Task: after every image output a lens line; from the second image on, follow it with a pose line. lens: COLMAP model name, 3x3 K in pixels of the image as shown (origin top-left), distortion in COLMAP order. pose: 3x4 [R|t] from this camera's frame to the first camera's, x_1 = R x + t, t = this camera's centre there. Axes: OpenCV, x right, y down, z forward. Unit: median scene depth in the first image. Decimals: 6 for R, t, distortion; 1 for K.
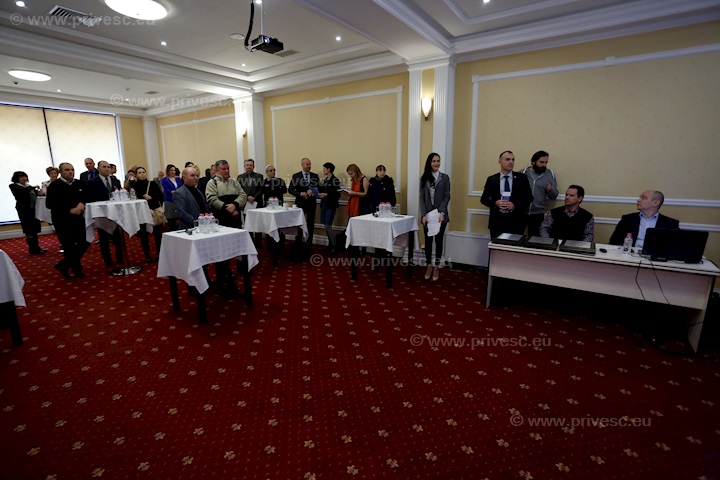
lens RADIAL K [[348.5, 0, 355.5], [0, 348.5, 241.3], [0, 0, 1]] dist [-0.073588, 0.029870]
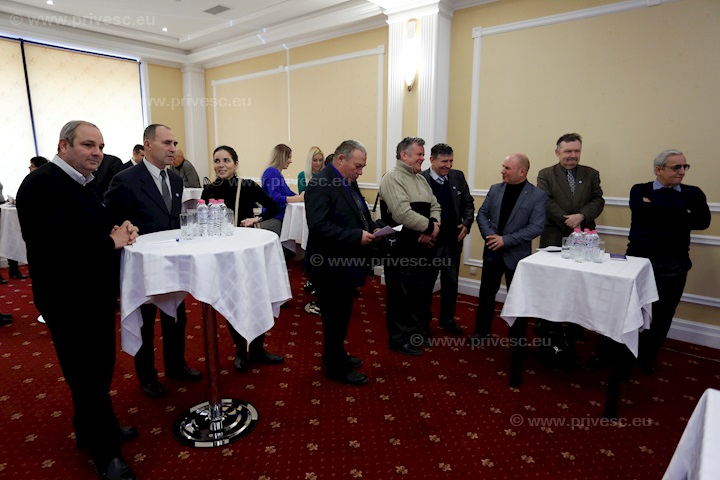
lens RADIAL K [[401.2, 0, 360.6], [0, 401.2, 247.4], [0, 0, 1]] dist [-0.034684, 0.017993]
pose [[0.998071, 0.026234, -0.056275, -0.534101], [-0.025268, 0.999522, 0.017813, -0.122529], [0.056715, -0.016357, 0.998256, 0.607523]]
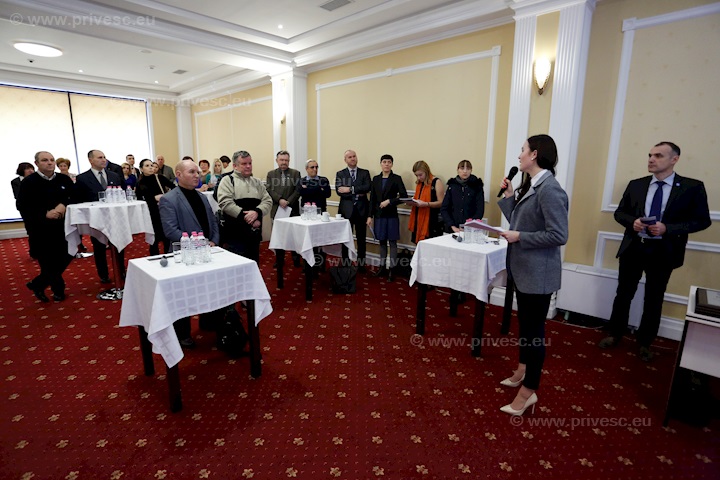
lens RADIAL K [[370.3, 0, 357.6], [0, 370.3, 240.2], [0, 0, 1]] dist [-0.066200, 0.033599]
pose [[0.988931, 0.043158, -0.141962, -0.027846], [-0.044089, 0.999022, -0.003418, -0.058126], [0.141676, 0.009639, 0.989866, 0.280258]]
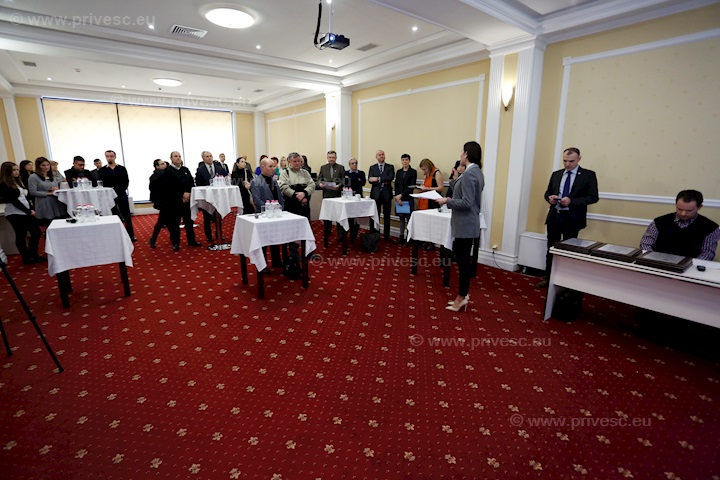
lens RADIAL K [[348.5, 0, 355.5], [0, 348.5, 241.3], [0, 0, 1]] dist [-0.073588, 0.029870]
pose [[0.953696, 0.077141, -0.290712, 0.116470], [-0.071039, 0.996976, 0.031502, -0.002097], [0.292263, -0.009391, 0.956292, 0.007213]]
